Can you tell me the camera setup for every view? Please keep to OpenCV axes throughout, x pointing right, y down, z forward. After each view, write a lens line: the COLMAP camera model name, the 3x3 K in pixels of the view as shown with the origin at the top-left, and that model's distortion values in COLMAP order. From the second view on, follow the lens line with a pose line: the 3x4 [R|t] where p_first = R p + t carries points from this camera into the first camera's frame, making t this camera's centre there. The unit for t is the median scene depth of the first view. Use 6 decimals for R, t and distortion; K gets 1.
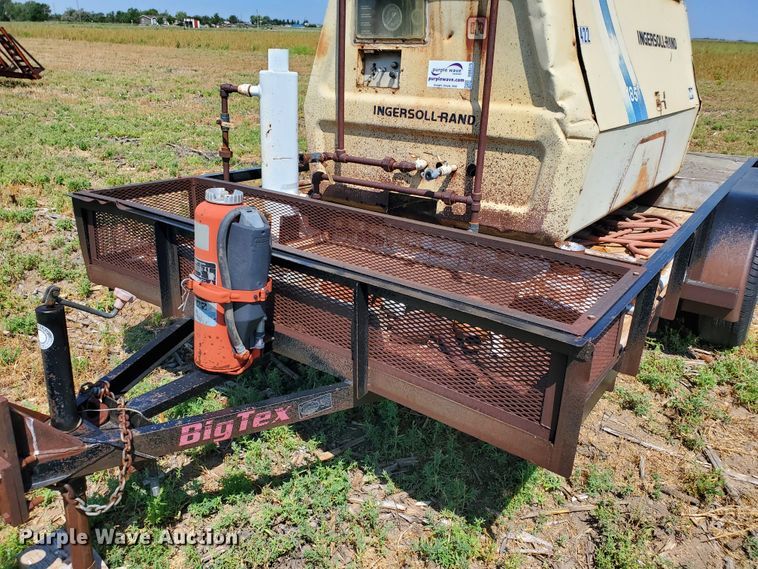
lens RADIAL K [[600.6, 0, 384.7], [0, 600.6, 294.9], [0, 0, 1]] dist [0.048105, -0.073013]
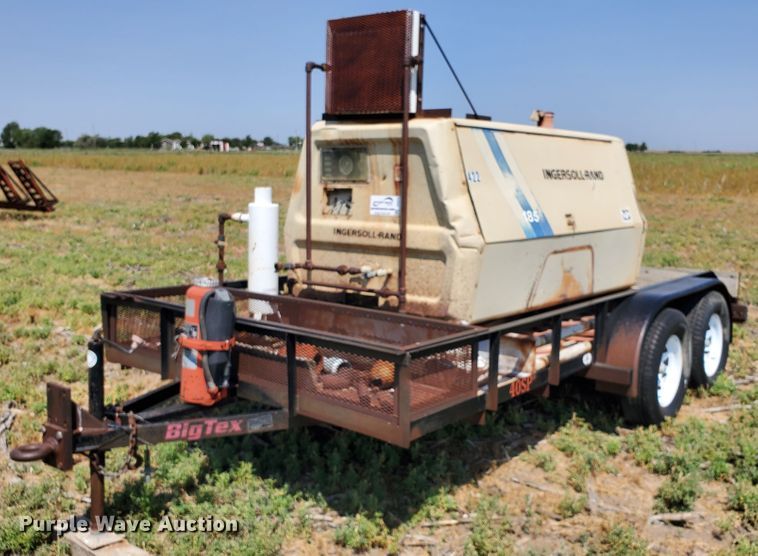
lens RADIAL K [[776.8, 0, 416.2], [0, 776.8, 287.6], [0, 0, 1]] dist [0.013501, 0.000000]
pose [[0.998984, -0.011839, -0.043475, 0.250517], [0.001374, 0.972421, -0.233227, 0.219974], [0.045038, 0.232931, 0.971450, -0.639923]]
